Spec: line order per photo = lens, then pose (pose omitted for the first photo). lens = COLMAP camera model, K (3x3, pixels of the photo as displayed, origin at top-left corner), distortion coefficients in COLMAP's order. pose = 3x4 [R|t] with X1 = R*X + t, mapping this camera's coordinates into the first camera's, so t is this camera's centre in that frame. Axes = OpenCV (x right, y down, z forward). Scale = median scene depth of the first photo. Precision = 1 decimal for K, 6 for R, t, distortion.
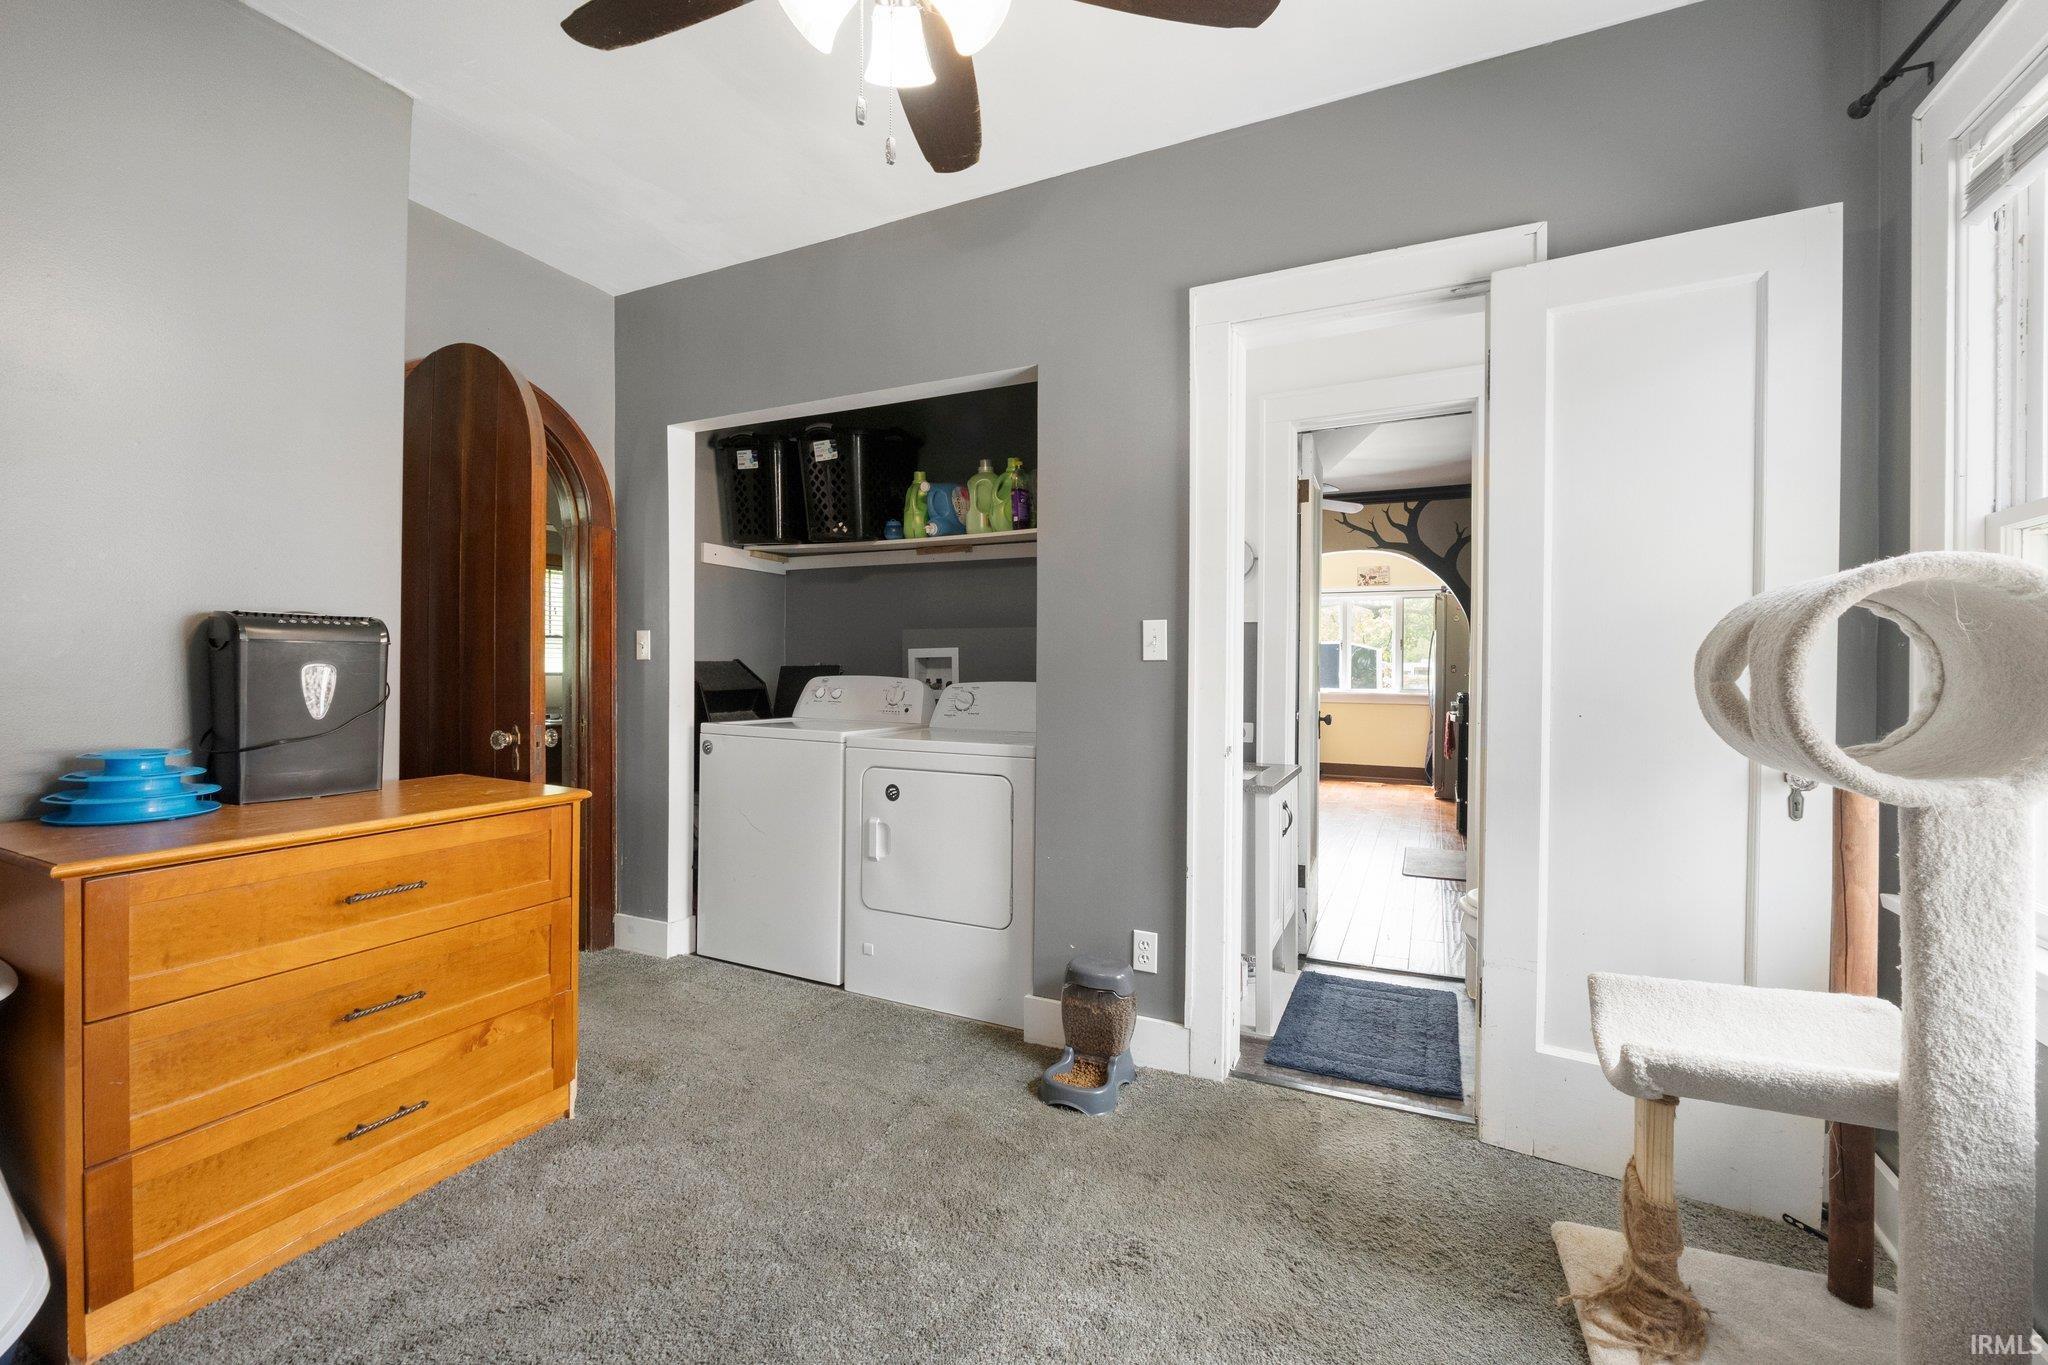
lens RADIAL K [[850.3, 0, 1026.2], [0, 850.3, 677.8], [0, 0, 1]] dist [-0.004841, 0.000211]
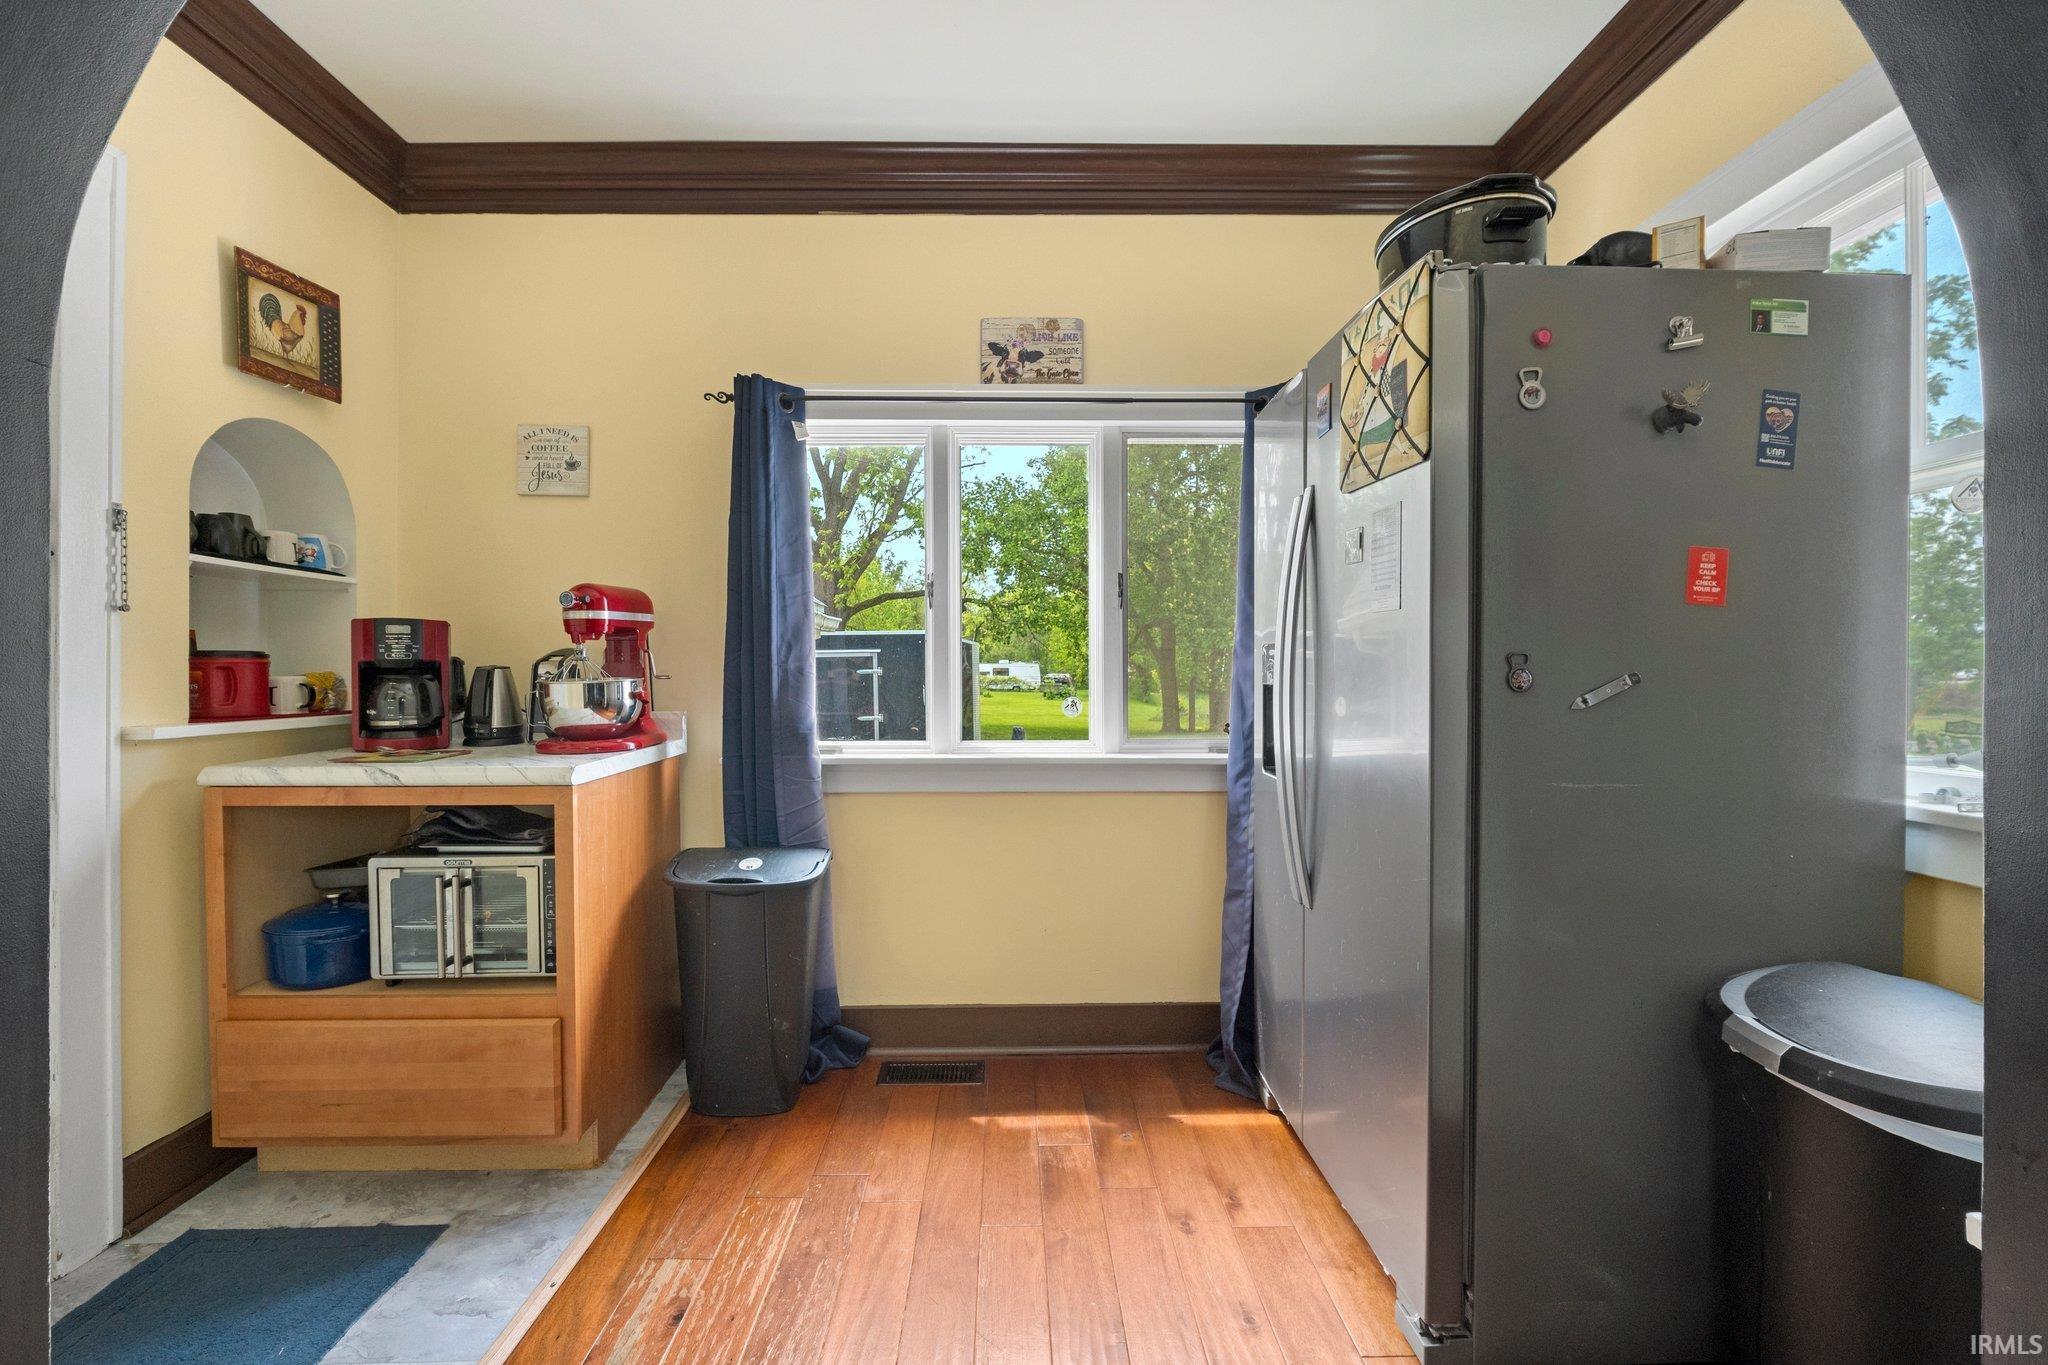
lens RADIAL K [[850.3, 0, 1027.1], [0, 850.3, 678.0], [0, 0, 1]] dist [-0.004841, 0.000211]
pose [[0.888300, -0.006512, 0.459217, 0.272648], [0.008965, 0.999955, -0.003162, -0.007110], [-0.459175, 0.006926, 0.888319, 0.742150]]
